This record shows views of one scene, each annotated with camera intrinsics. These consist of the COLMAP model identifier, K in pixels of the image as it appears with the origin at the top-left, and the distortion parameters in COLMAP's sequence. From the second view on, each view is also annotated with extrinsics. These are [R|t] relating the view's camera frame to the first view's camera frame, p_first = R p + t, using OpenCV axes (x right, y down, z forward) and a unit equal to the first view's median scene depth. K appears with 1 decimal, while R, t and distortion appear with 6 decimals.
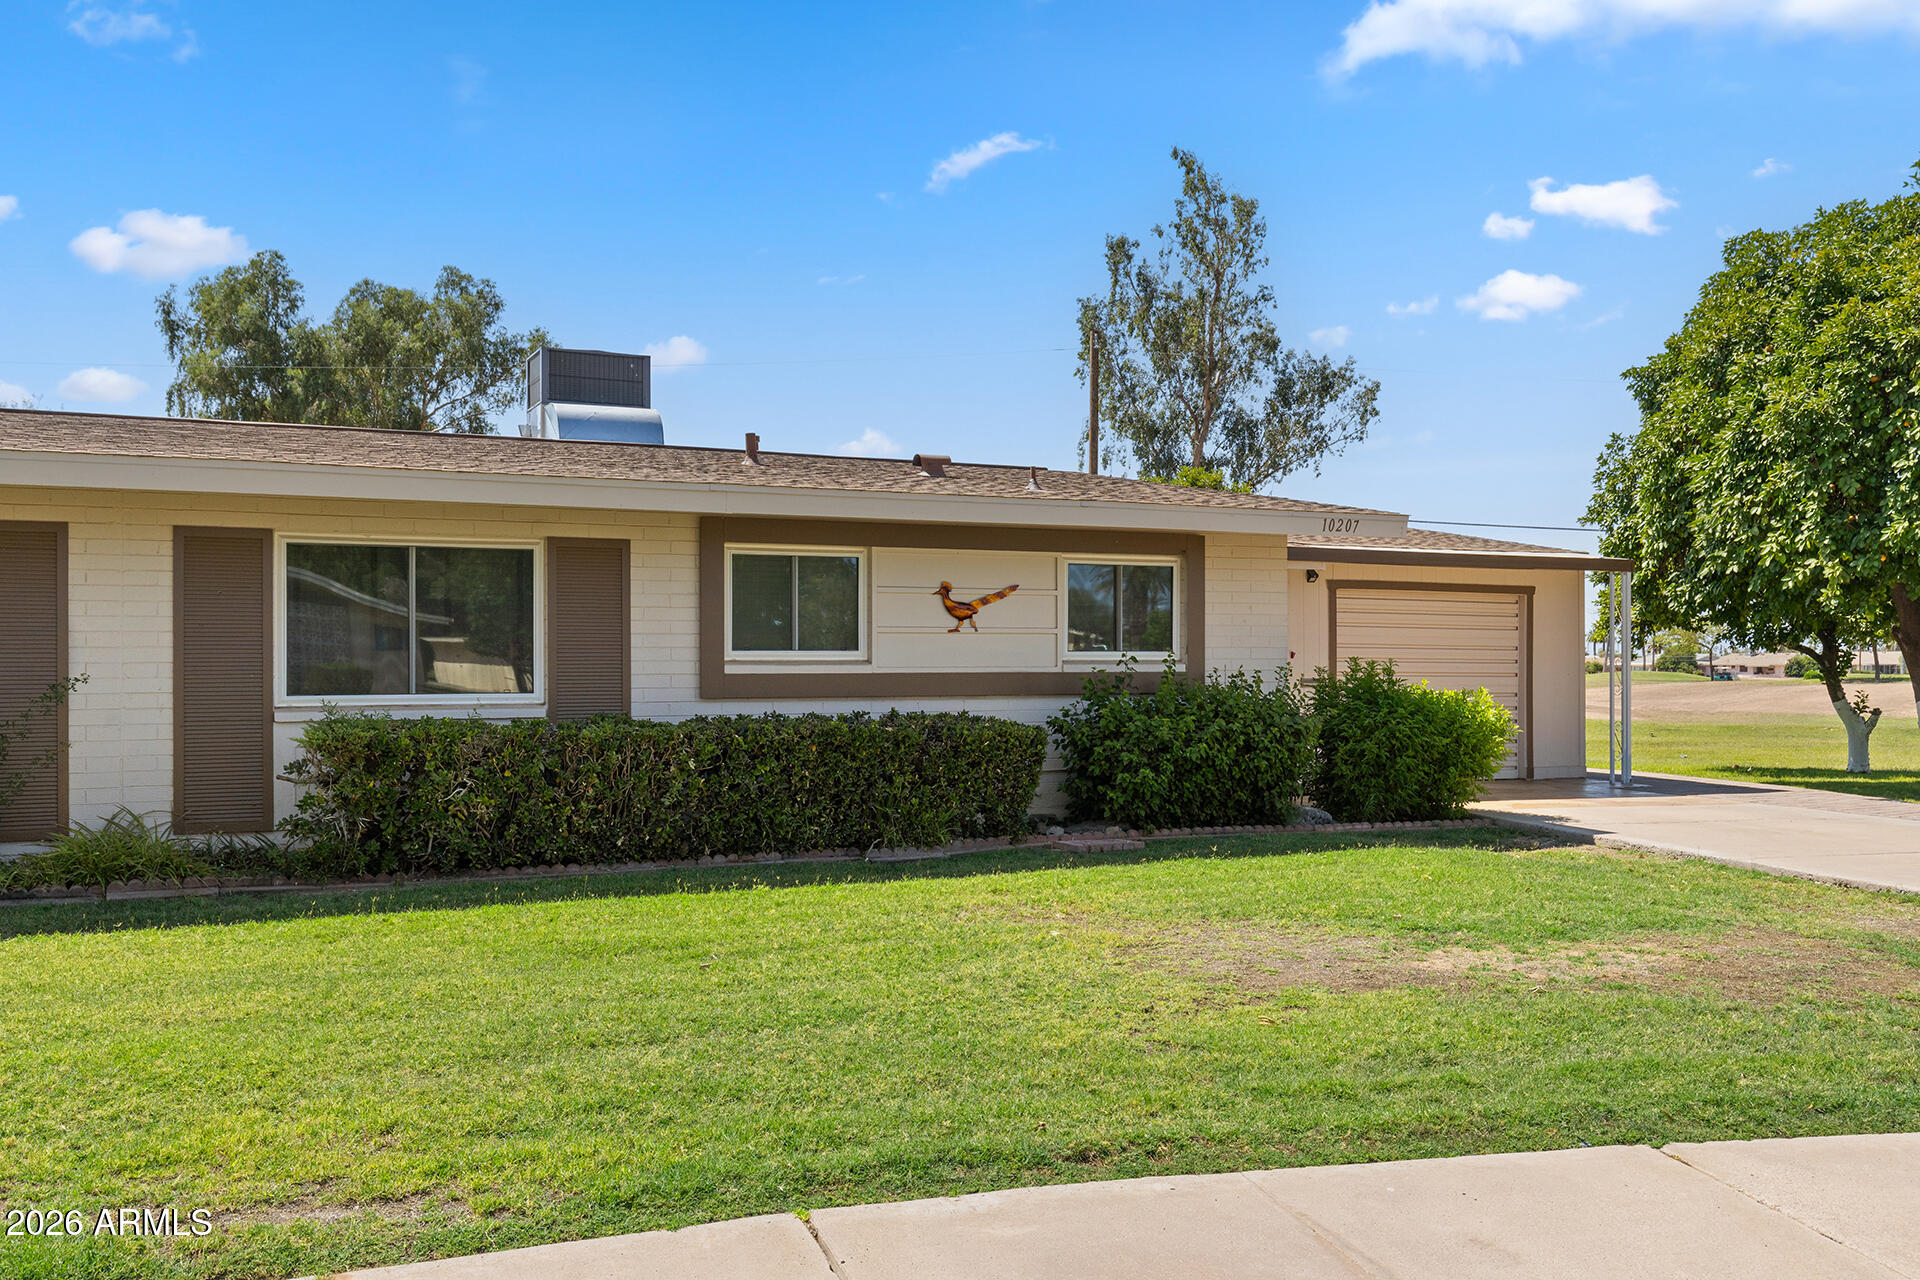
lens RADIAL K [[1711.1, 0, 965.1], [0, 1711.1, 684.3], [0, 0, 1]] dist [0.012221, 0.008320]
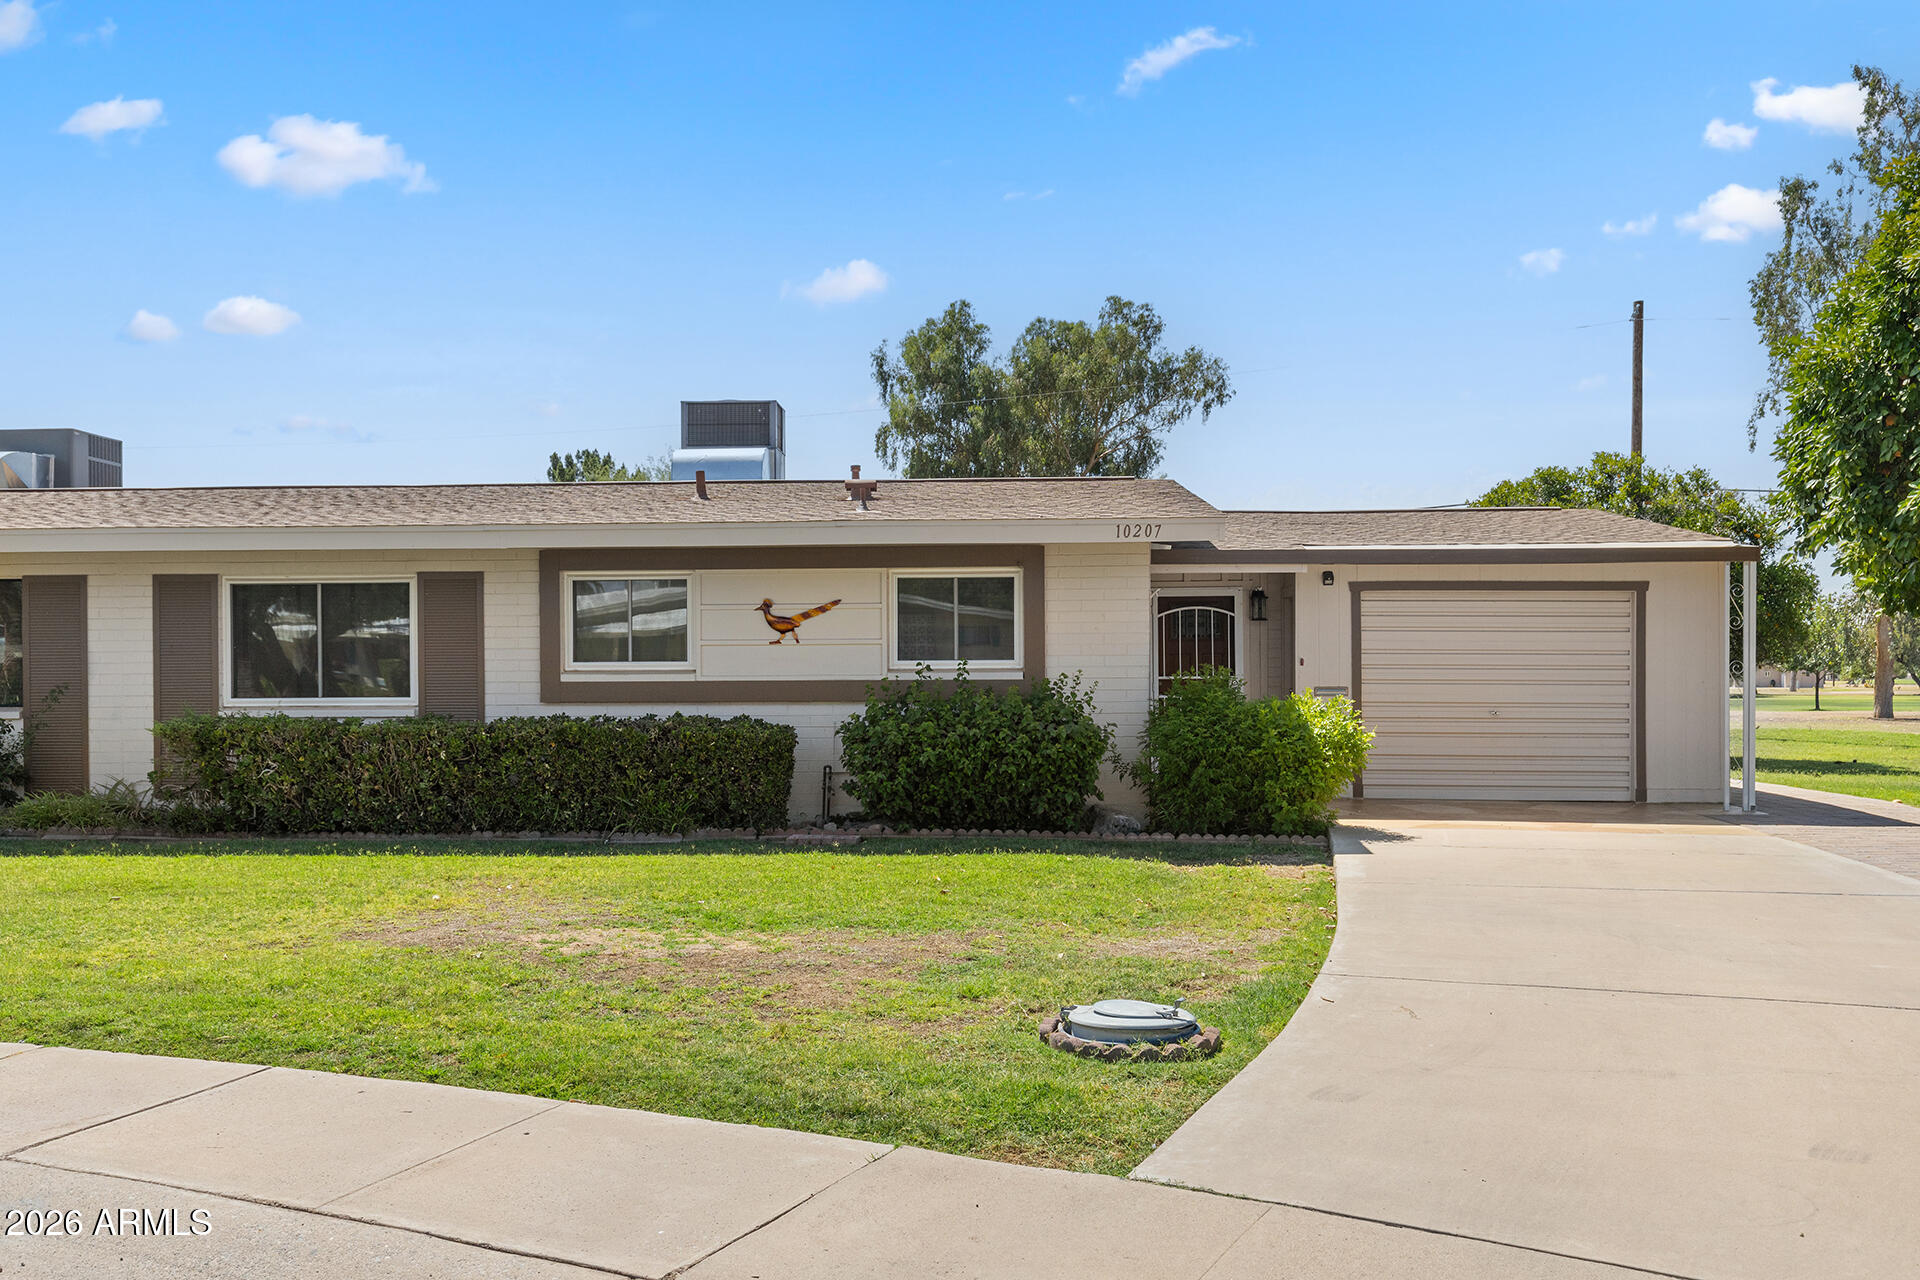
lens RADIAL K [[1752.8, 0, 958.1], [0, 1752.8, 680.8], [0, 0, 1]] dist [0.008872, 0.006274]
pose [[0.871380, -0.000857, -0.490608, 0.643074], [-0.002794, 0.999974, -0.006709, 0.000595], [0.490601, 0.007216, 0.871355, 0.069862]]
